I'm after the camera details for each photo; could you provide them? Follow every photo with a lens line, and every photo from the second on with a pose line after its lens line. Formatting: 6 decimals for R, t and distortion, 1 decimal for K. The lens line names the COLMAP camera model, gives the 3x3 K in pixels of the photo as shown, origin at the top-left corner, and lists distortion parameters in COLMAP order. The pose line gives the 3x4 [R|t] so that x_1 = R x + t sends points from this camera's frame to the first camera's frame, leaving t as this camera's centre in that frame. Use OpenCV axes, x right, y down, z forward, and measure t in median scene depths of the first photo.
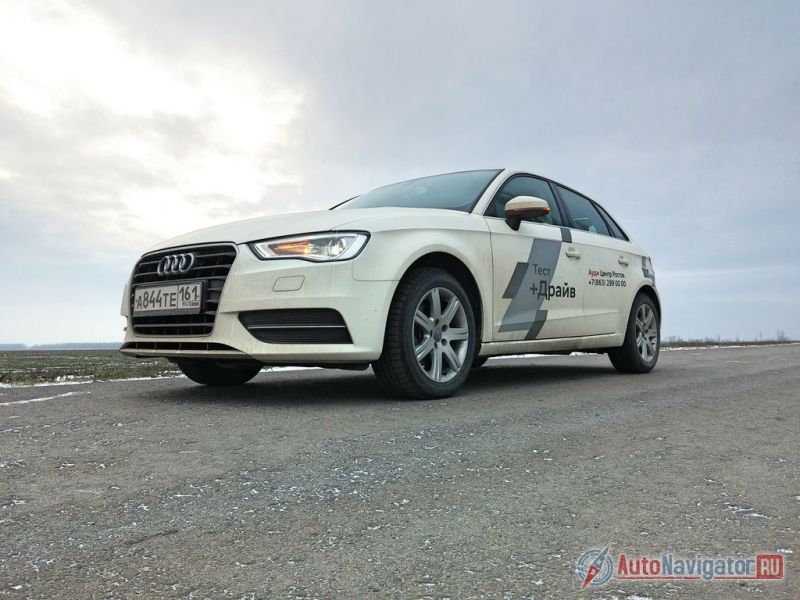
lens RADIAL K [[671.6, 0, 400.0], [0, 671.6, 300.0], [0, 0, 1]] dist [0.108252, -0.130415]
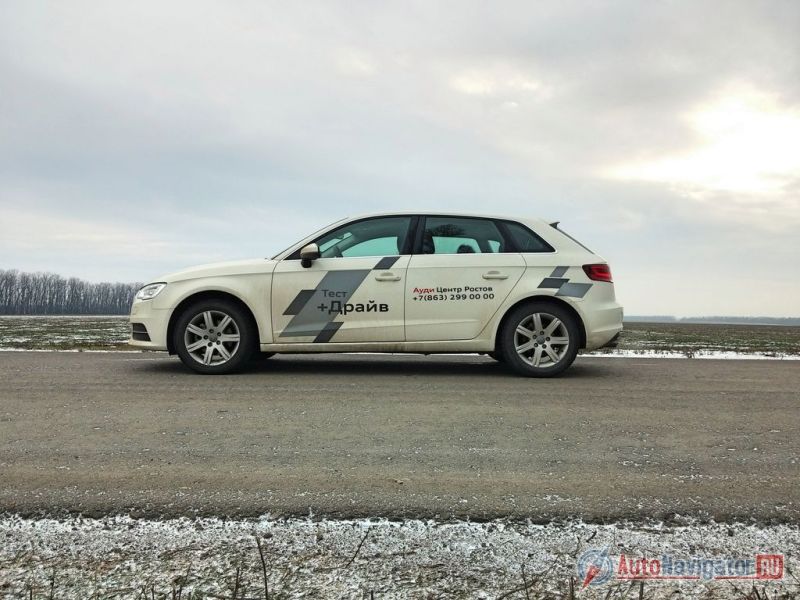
lens RADIAL K [[671.6, 0, 400.0], [0, 671.6, 300.0], [0, 0, 1]] dist [0.108252, -0.130415]
pose [[0.635378, 0.002425, -0.772198, 1.371851], [0.025602, 0.999379, 0.024204, -0.060885], [0.771777, -0.035148, 0.634921, 0.219125]]
